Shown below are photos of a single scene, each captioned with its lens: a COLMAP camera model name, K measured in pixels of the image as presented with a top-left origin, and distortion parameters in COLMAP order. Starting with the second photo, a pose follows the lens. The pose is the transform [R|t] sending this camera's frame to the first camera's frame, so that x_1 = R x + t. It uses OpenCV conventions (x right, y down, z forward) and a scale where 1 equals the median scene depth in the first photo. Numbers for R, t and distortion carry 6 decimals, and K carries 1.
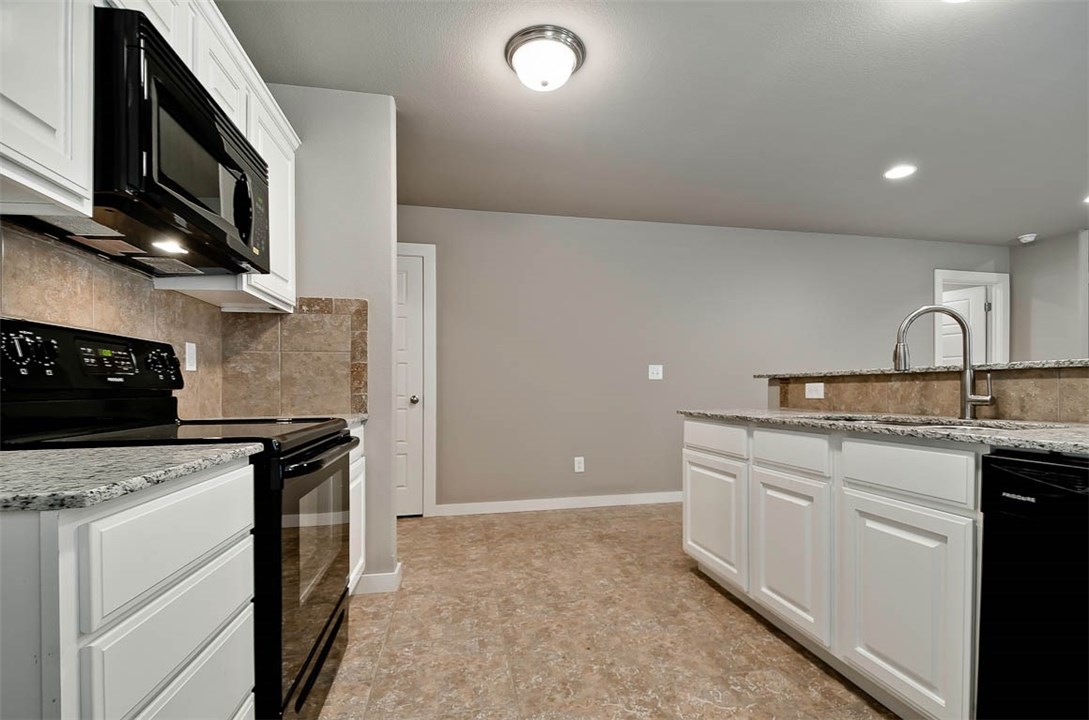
lens RADIAL K [[493.3, 0, 581.6], [0, 493.3, 384.6], [0, 0, 1]] dist [-0.001121, -0.000698]
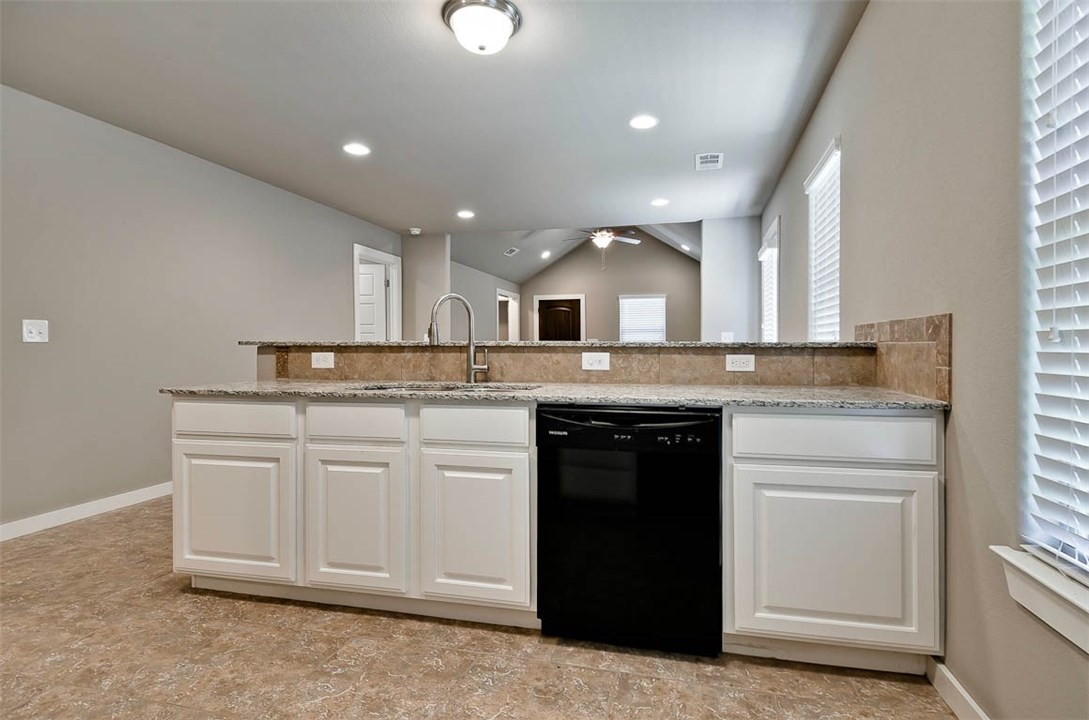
lens RADIAL K [[533.3, 0, 569.3], [0, 533.3, 374.2], [0, 0, 1]] dist [0.001556, 0.000341]
pose [[0.460631, -0.034724, 0.886912, -0.290722], [-0.012391, 0.998886, 0.045543, -0.017444], [-0.887505, -0.031969, 0.459687, 0.096189]]
